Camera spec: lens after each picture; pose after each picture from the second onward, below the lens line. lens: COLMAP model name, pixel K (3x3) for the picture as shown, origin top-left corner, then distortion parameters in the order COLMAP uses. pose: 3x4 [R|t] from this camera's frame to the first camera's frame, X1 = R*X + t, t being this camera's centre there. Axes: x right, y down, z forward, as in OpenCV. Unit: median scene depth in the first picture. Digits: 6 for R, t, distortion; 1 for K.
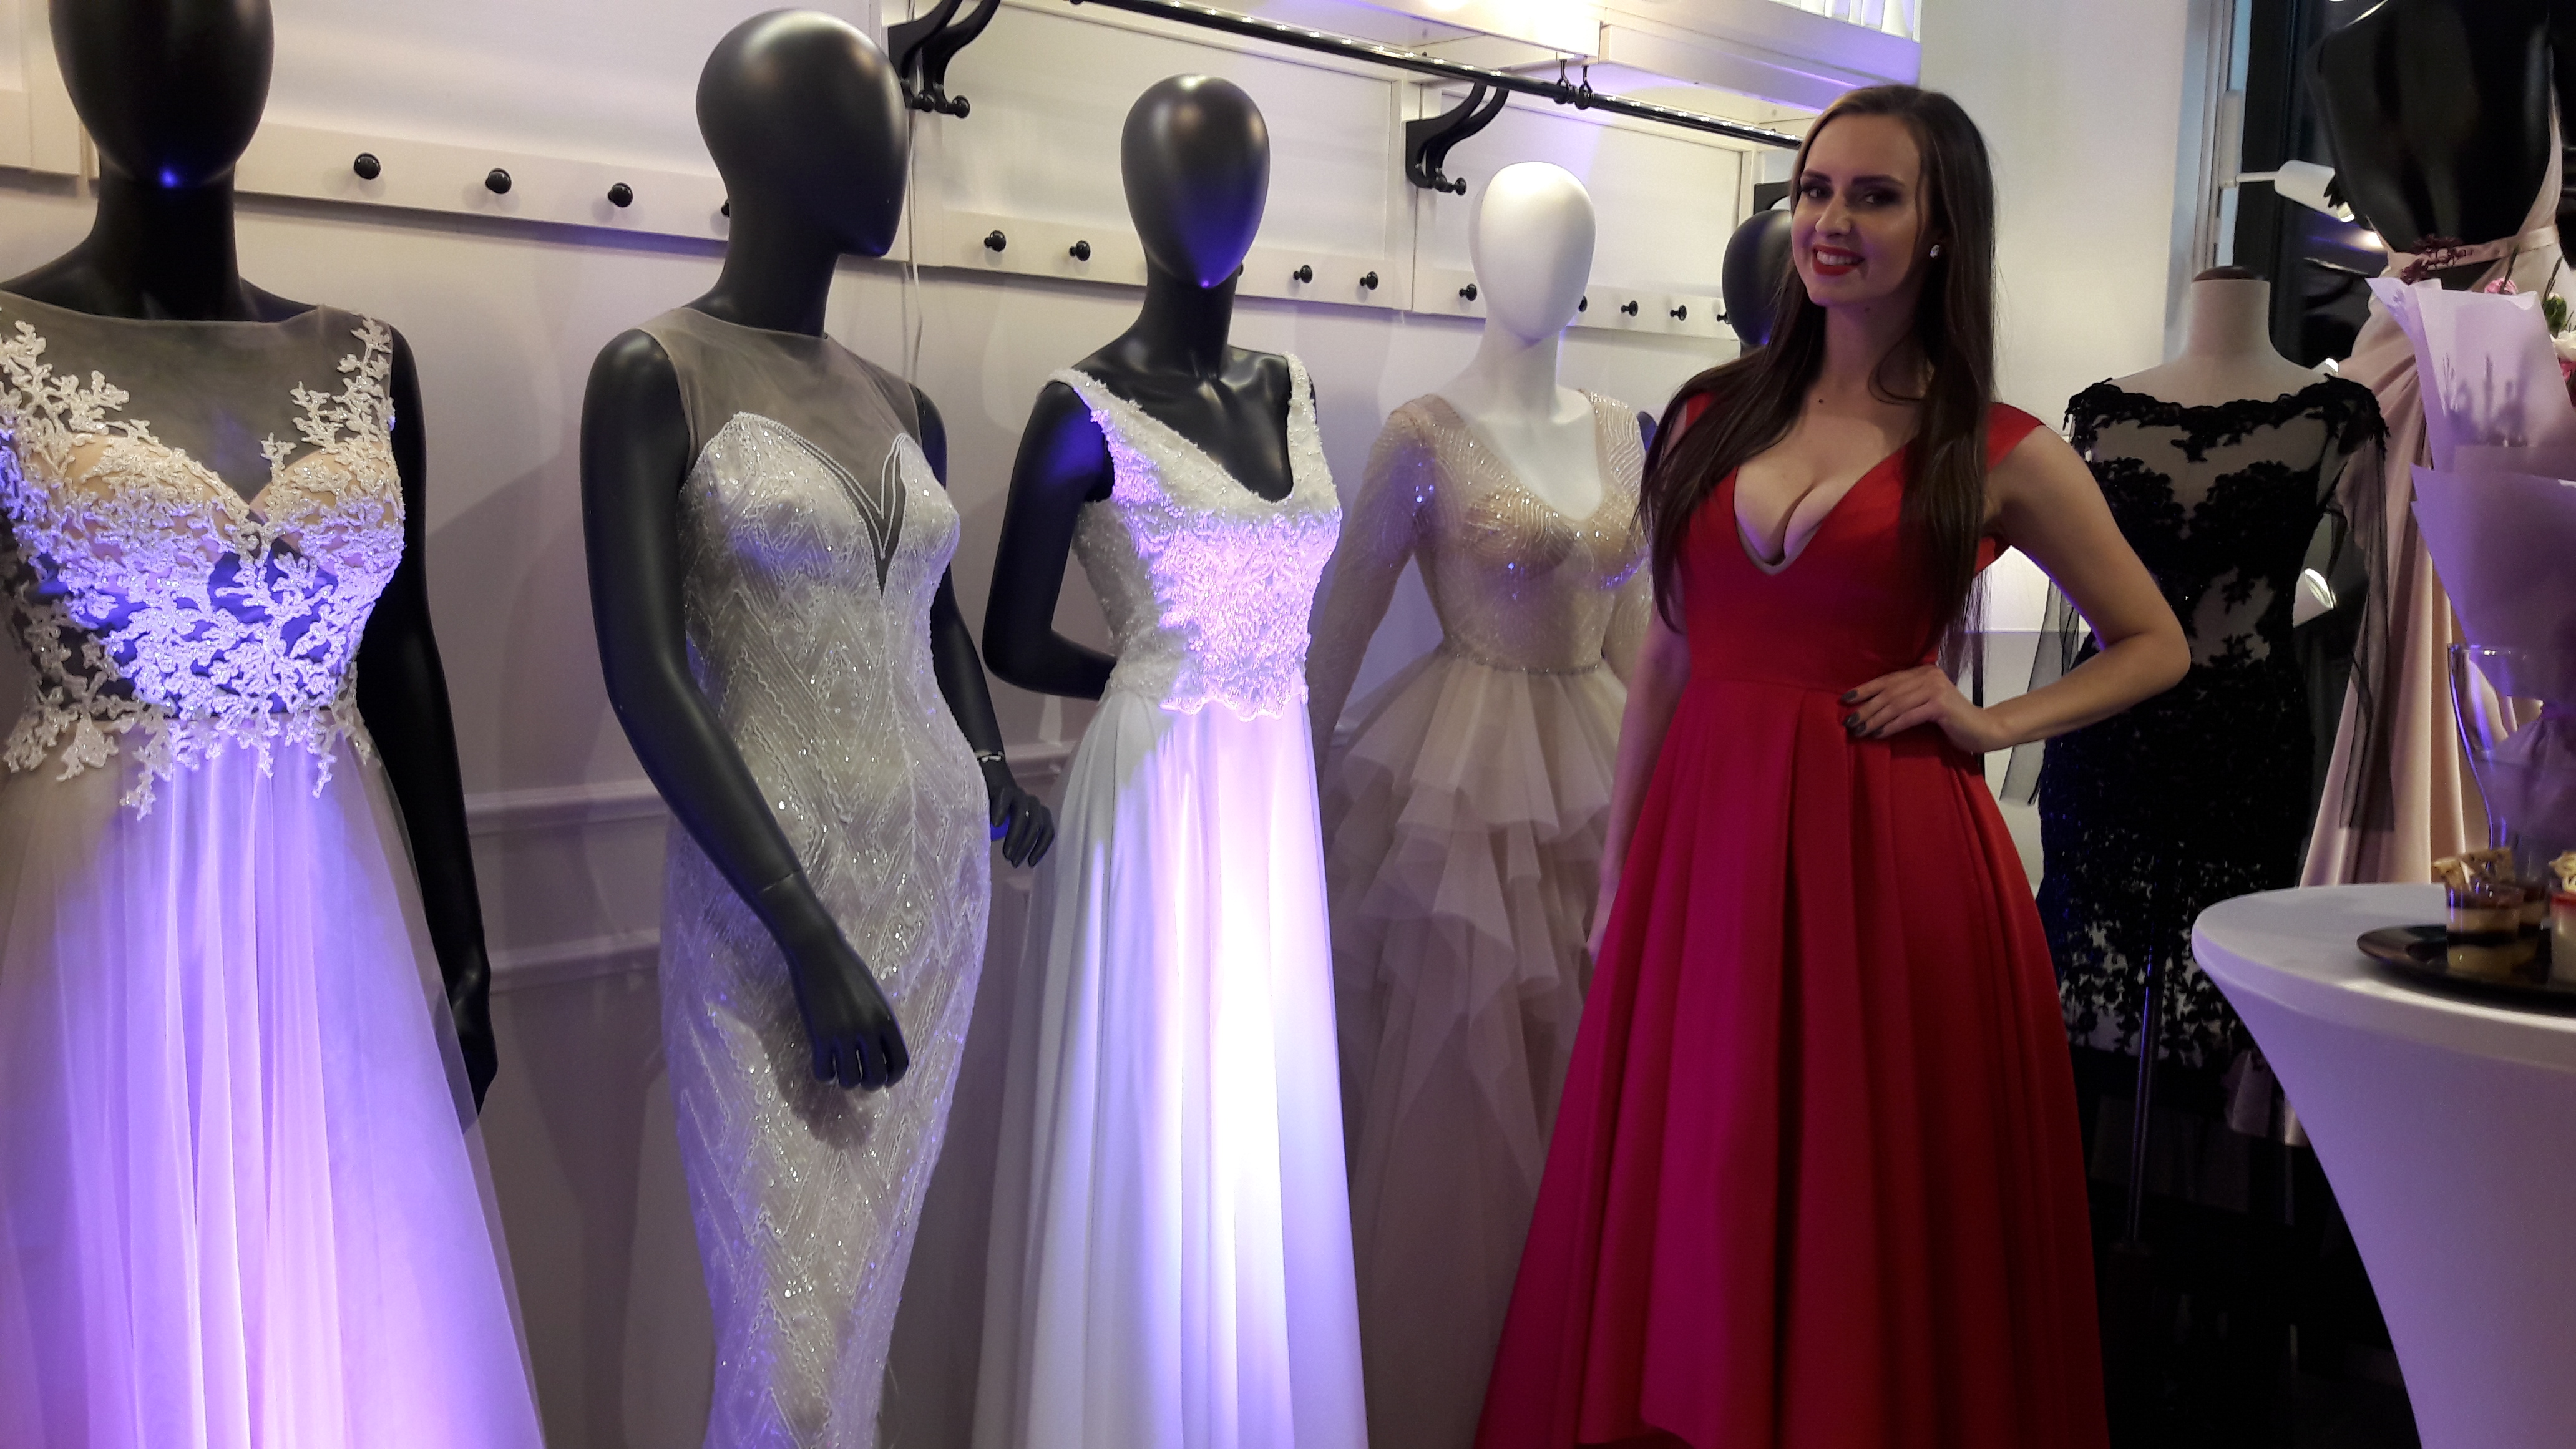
lens RADIAL K [[2289.7, 0, 1262.4], [0, 2289.7, 706.2], [0, 0, 1]] dist [0.107585, -0.191810]
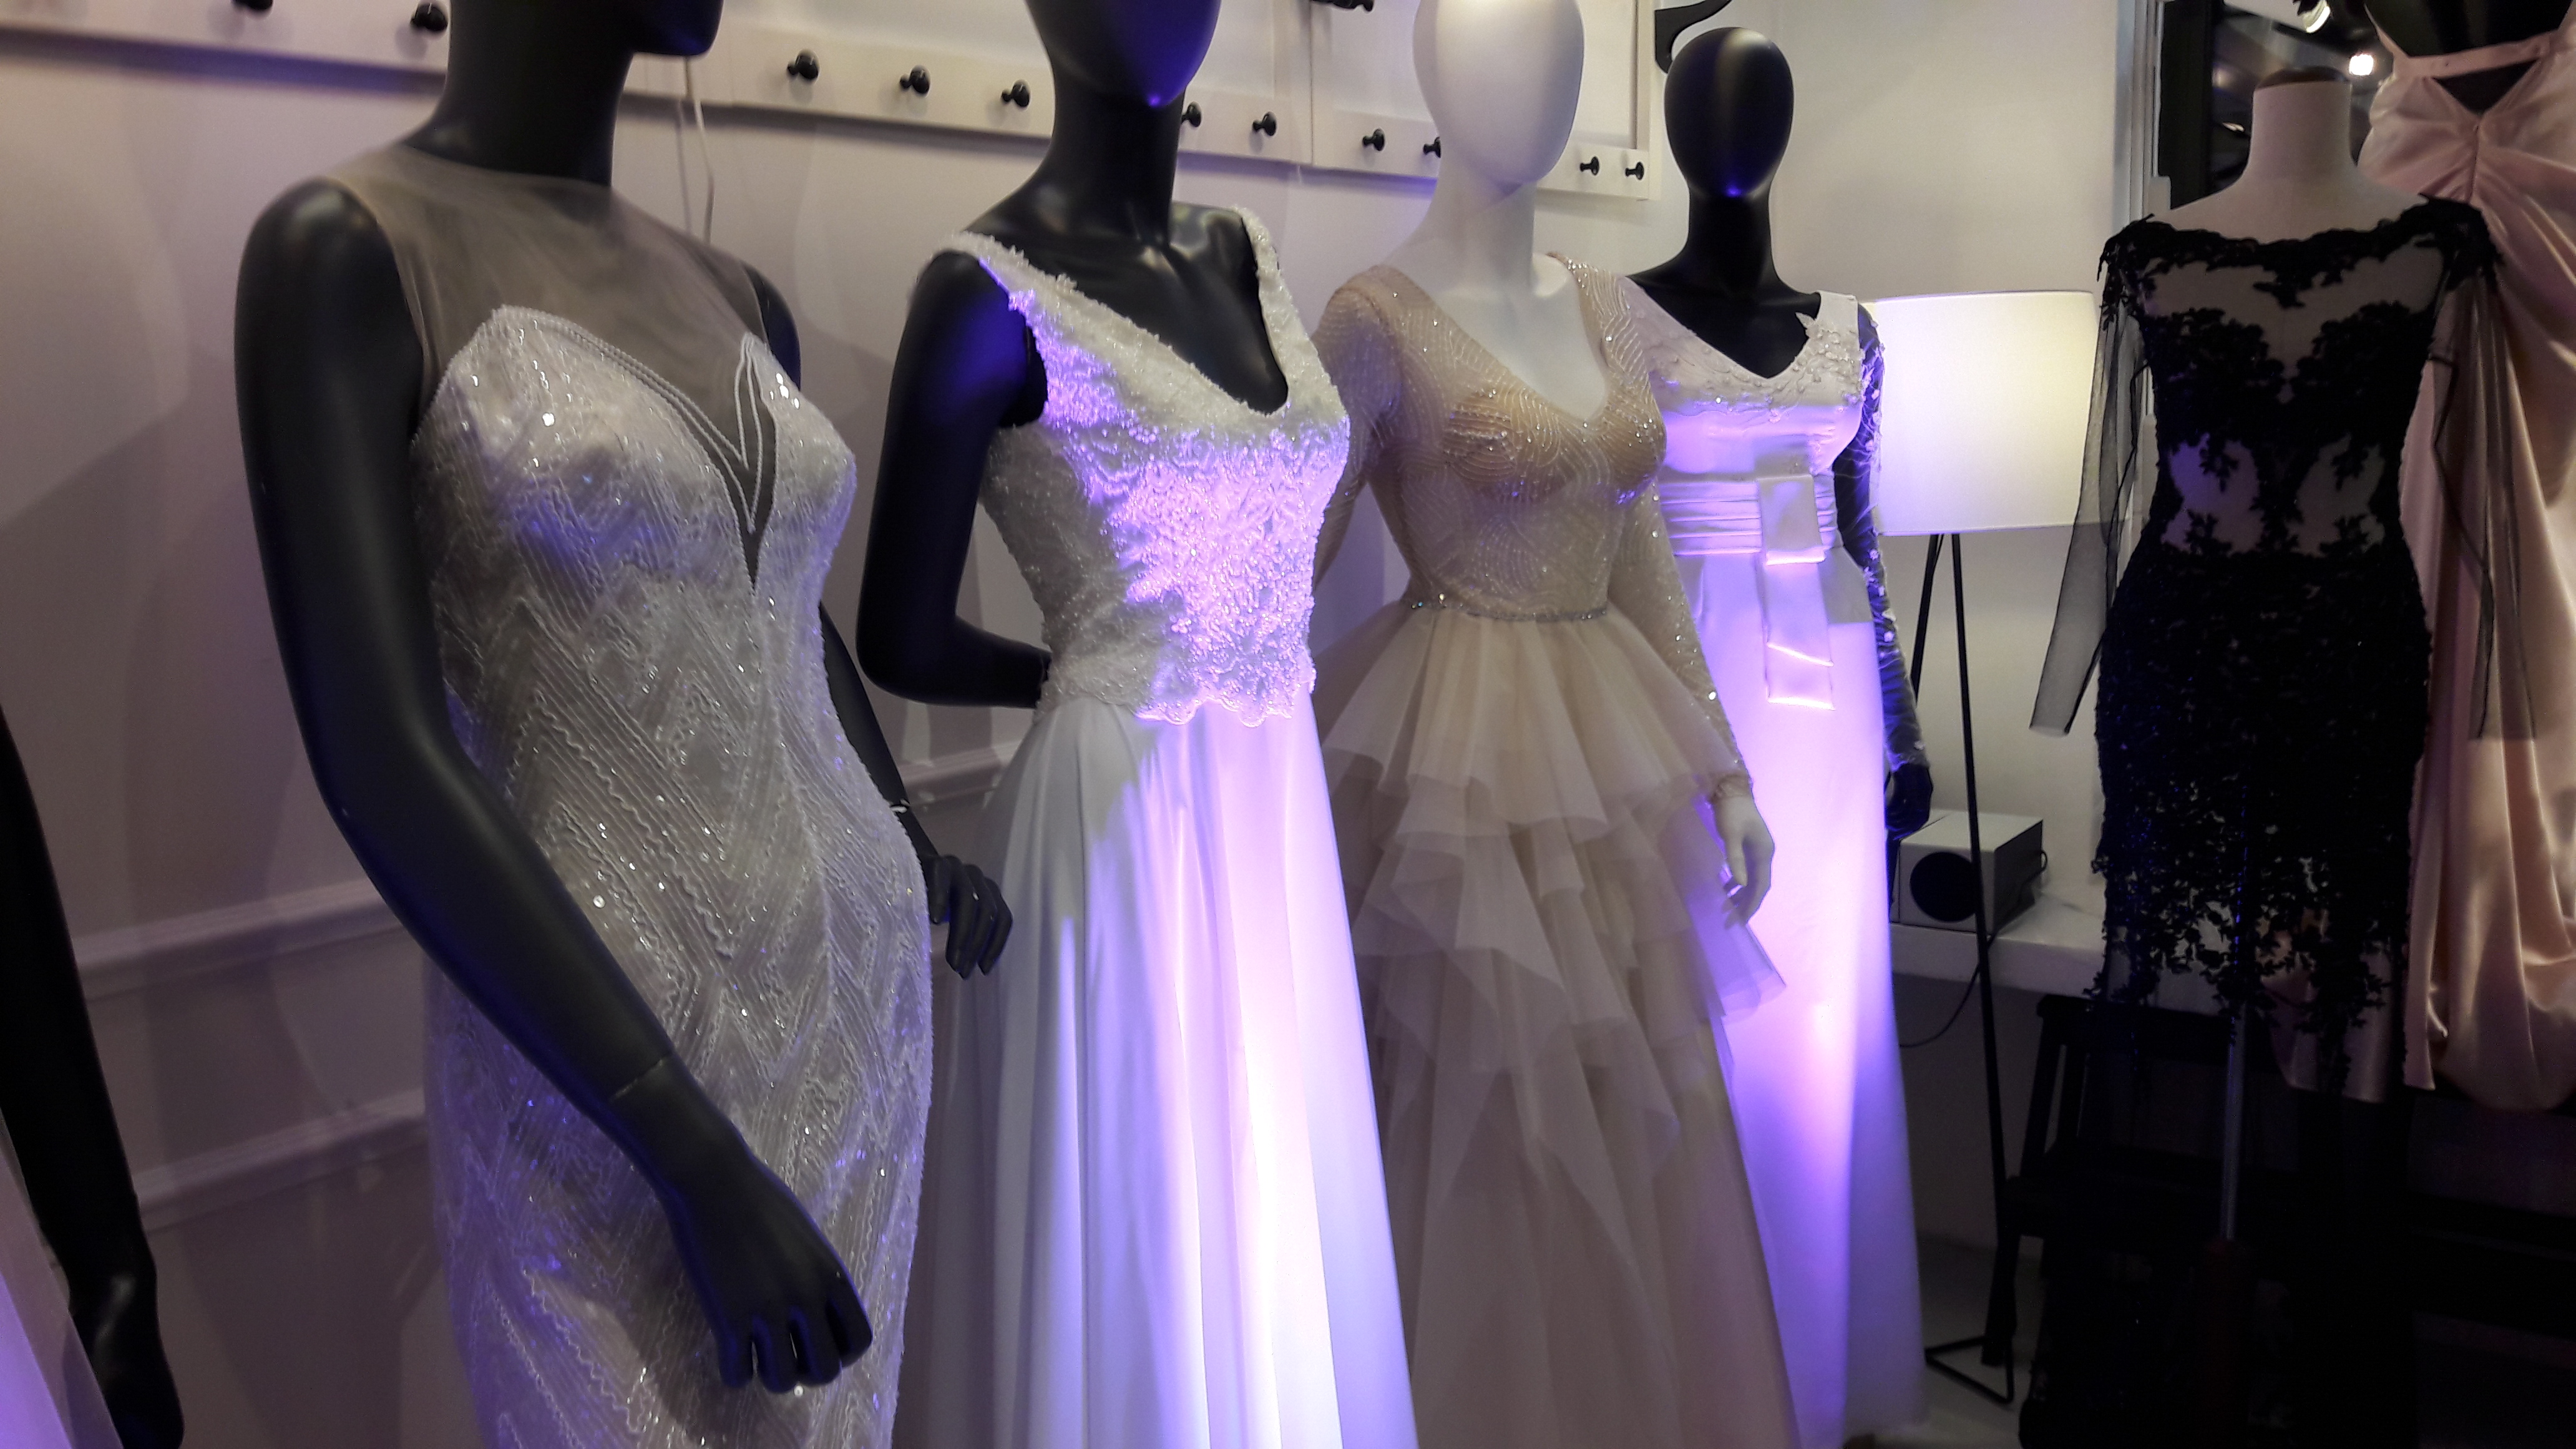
lens RADIAL K [[2289.7, 0, 1291.9], [0, 2289.7, 716.2], [0, 0, 1]] dist [0.107585, -0.191810]
pose [[0.986303, -0.073116, 0.147854, -0.099459], [0.067233, 0.996748, 0.044411, -0.027396], [-0.150620, -0.033862, 0.988012, 0.300024]]
